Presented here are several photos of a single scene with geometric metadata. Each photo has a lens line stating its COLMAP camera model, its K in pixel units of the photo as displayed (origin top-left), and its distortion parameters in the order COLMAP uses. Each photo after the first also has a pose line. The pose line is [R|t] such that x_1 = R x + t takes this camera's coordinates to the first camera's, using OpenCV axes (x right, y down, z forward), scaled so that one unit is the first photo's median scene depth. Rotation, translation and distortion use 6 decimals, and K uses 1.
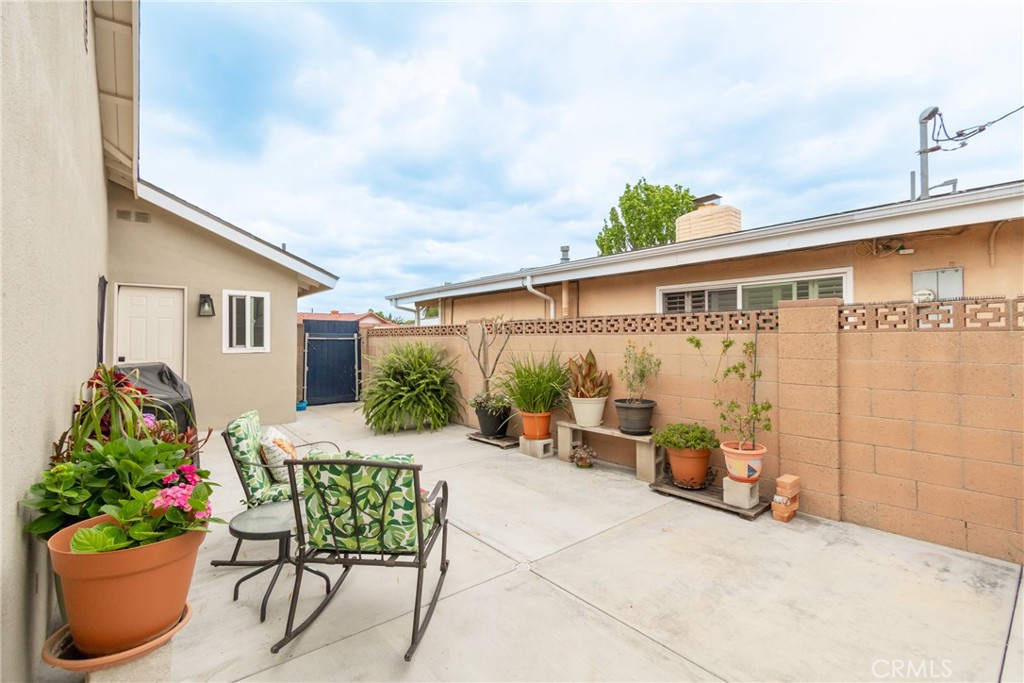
lens RADIAL K [[449.8, 0, 515.5], [0, 449.8, 343.3], [0, 0, 1]] dist [0.002447, 0.000215]
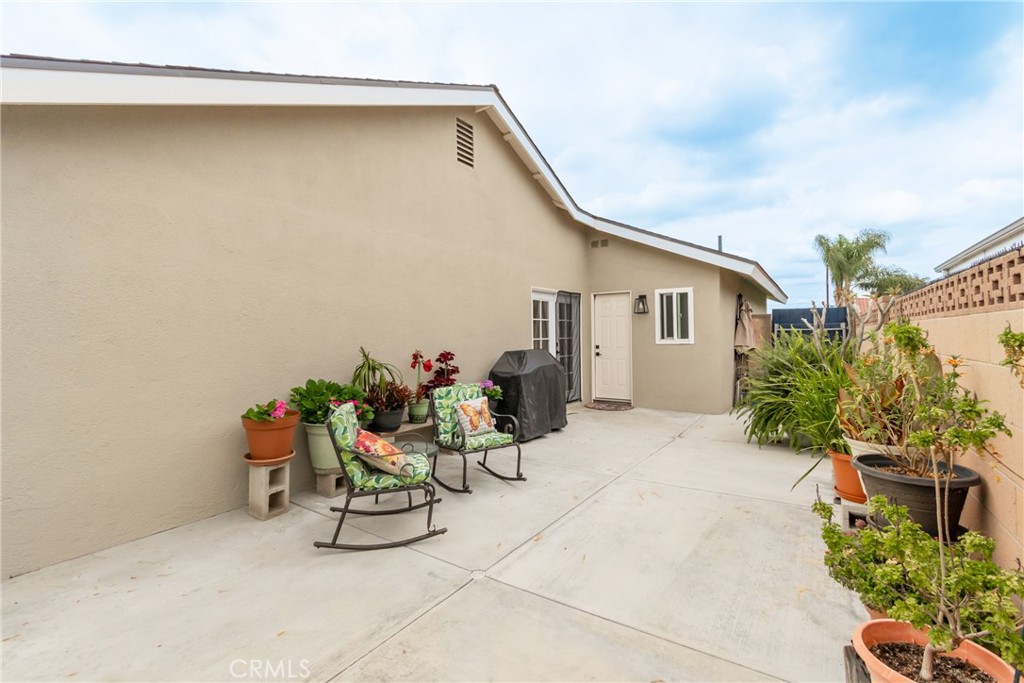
lens RADIAL K [[449.8, 0, 515.5], [0, 449.8, 343.3], [0, 0, 1]] dist [0.002447, 0.000215]
pose [[0.292543, 0.015639, -0.956124, 0.360209], [0.003291, 0.999844, 0.017361, -0.001273], [0.956247, -0.008226, 0.292446, 0.310409]]
